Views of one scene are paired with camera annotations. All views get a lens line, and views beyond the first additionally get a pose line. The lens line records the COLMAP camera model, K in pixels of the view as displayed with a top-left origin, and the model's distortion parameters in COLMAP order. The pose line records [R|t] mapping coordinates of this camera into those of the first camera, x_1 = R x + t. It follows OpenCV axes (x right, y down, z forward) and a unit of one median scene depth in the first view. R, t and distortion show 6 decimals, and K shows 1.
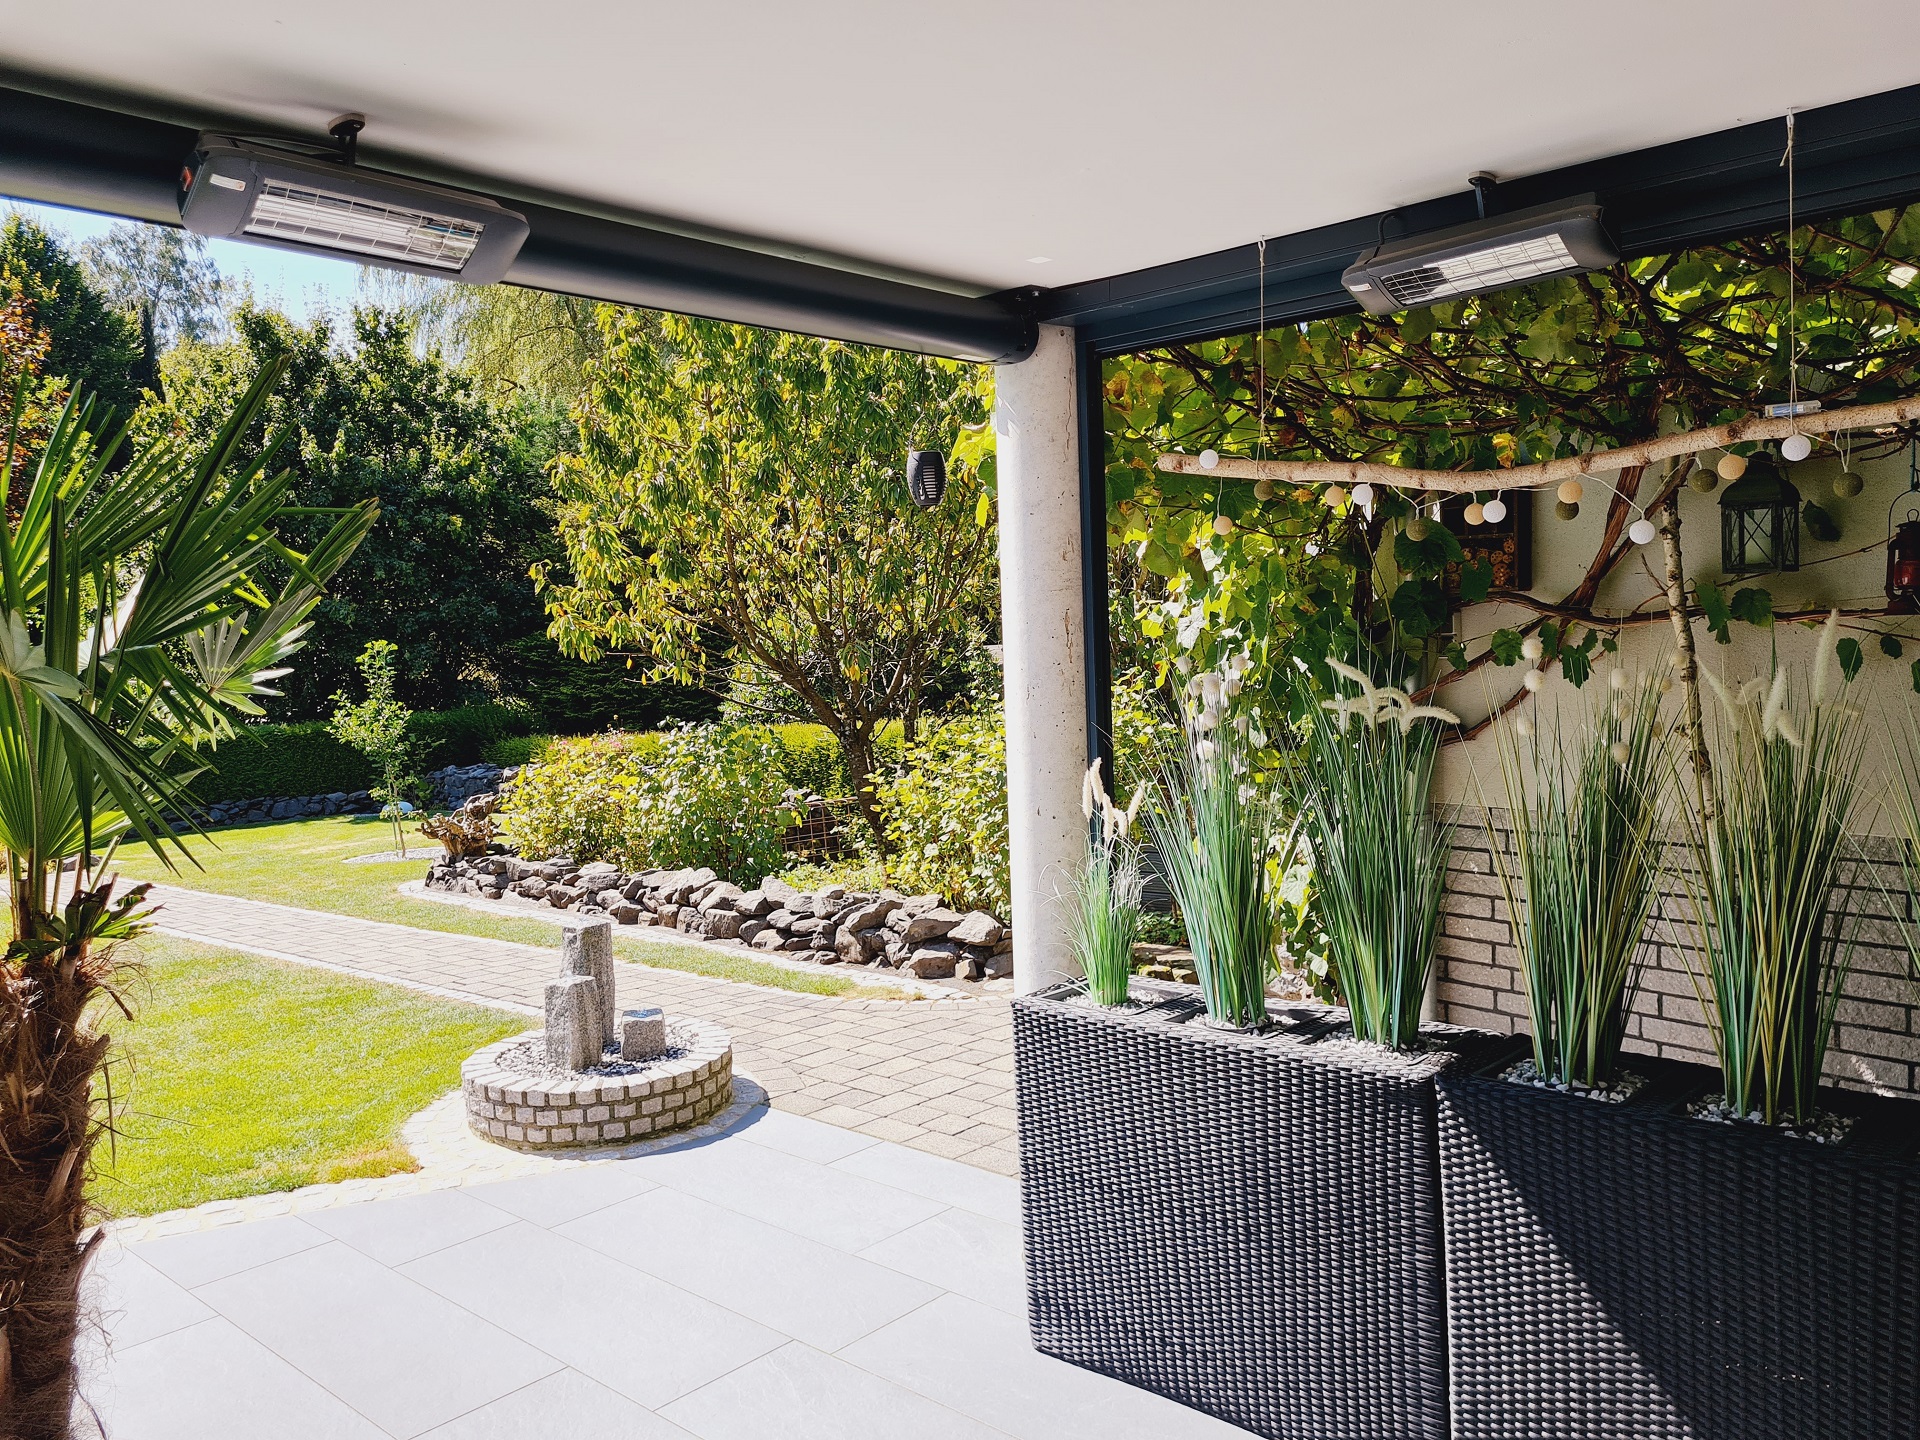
lens RADIAL K [[1431.9, 0, 951.7], [0, 1431.9, 715.9], [0, 0, 1]] dist [0.032438, -0.010177]
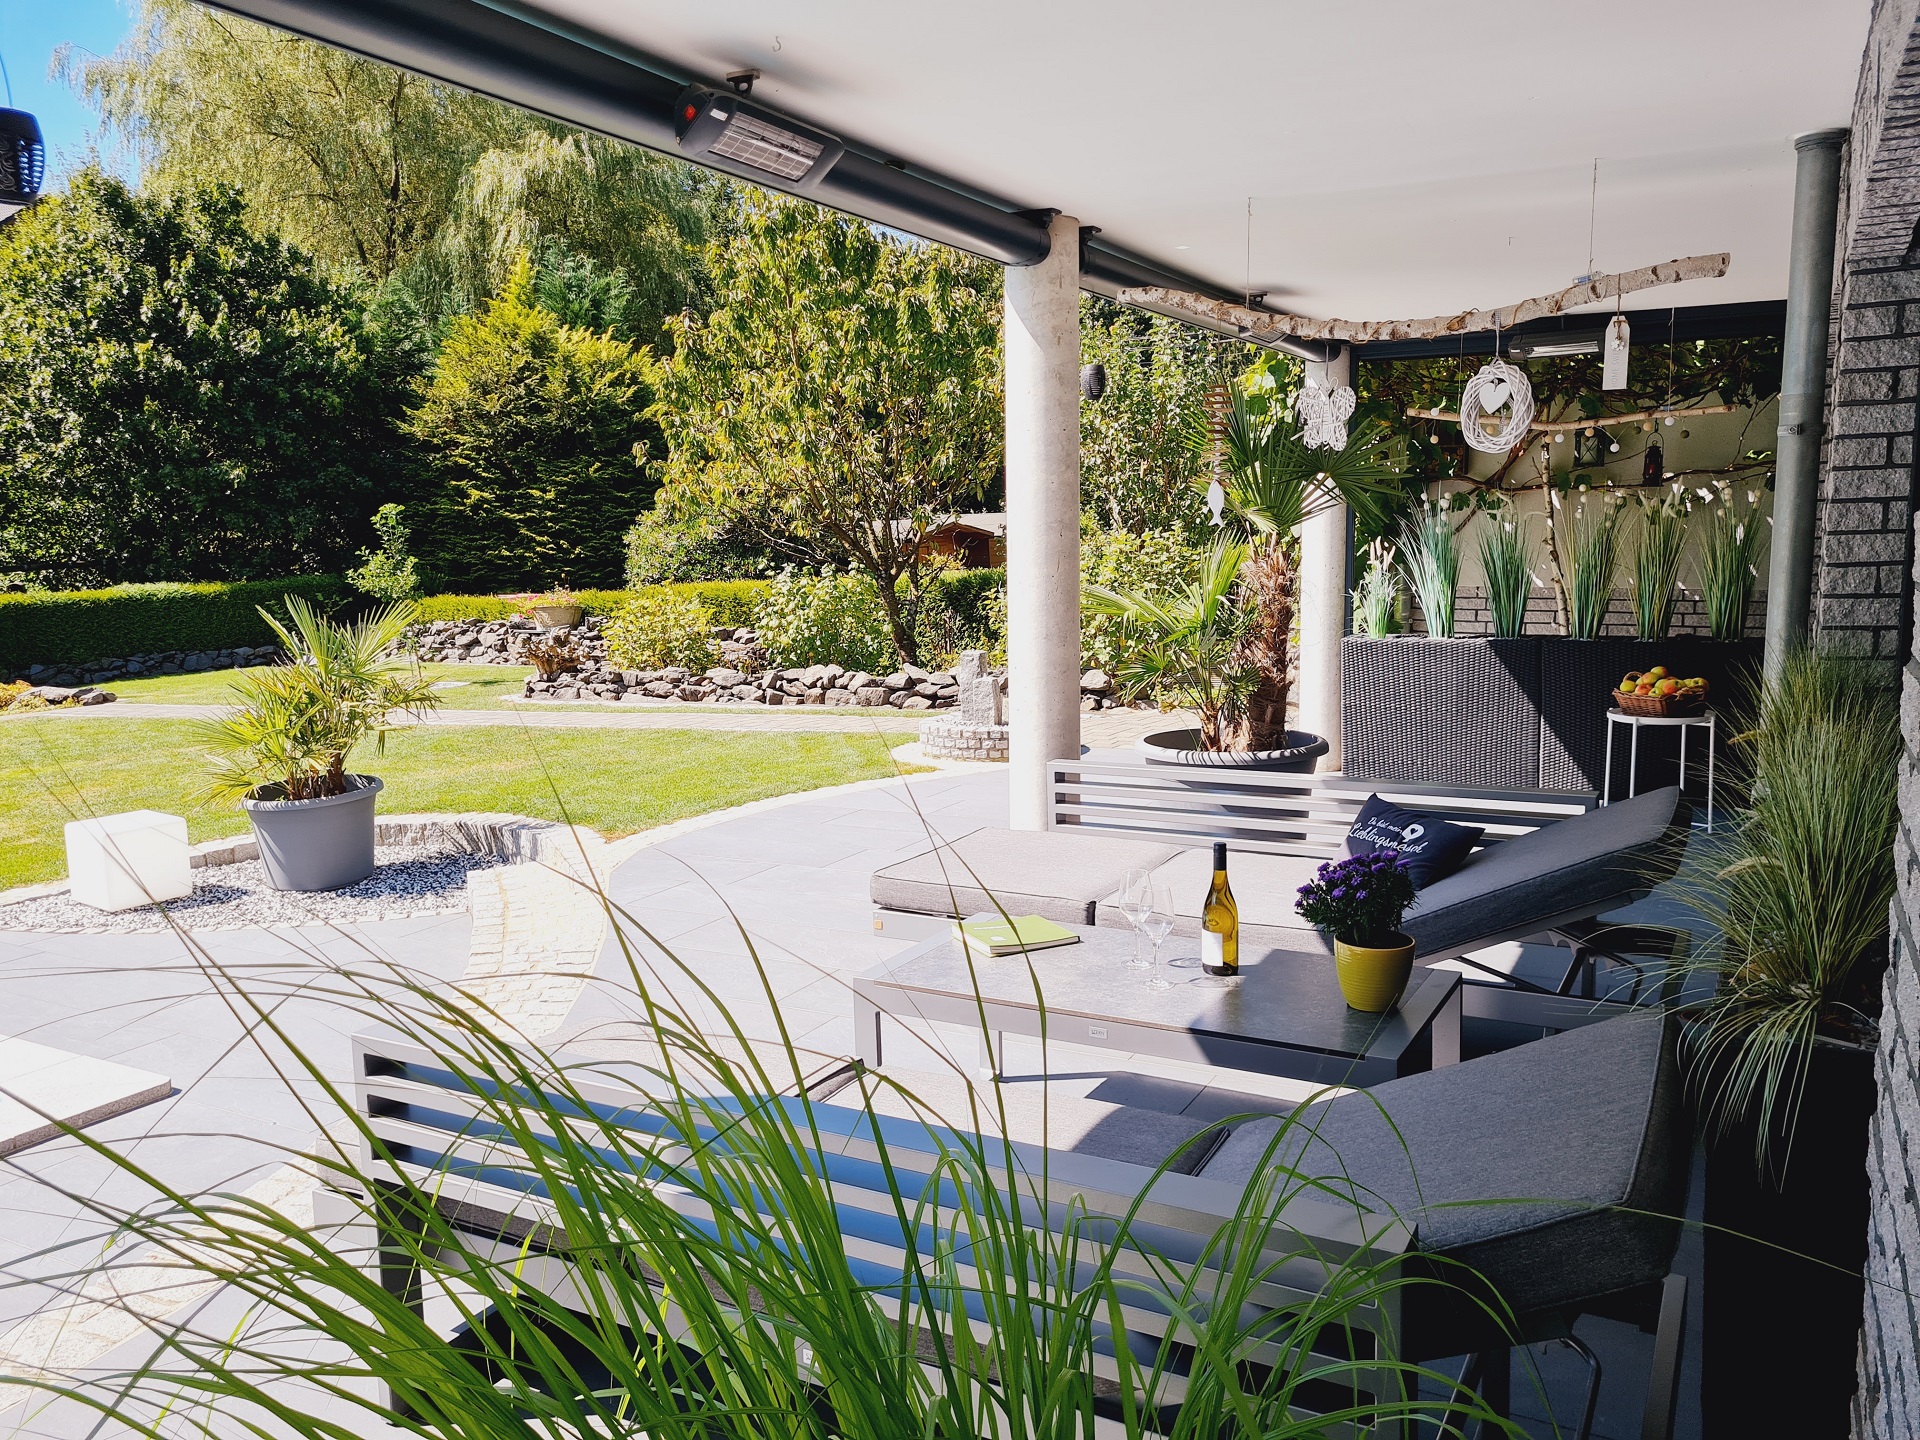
lens RADIAL K [[1431.9, 0, 957.7], [0, 1431.9, 714.2], [0, 0, 1]] dist [0.032438, -0.010177]
pose [[0.967300, -0.016795, 0.253077, -0.452625], [-0.001719, 0.997348, 0.072755, 0.057700], [-0.253628, -0.070811, 0.964707, -0.437317]]
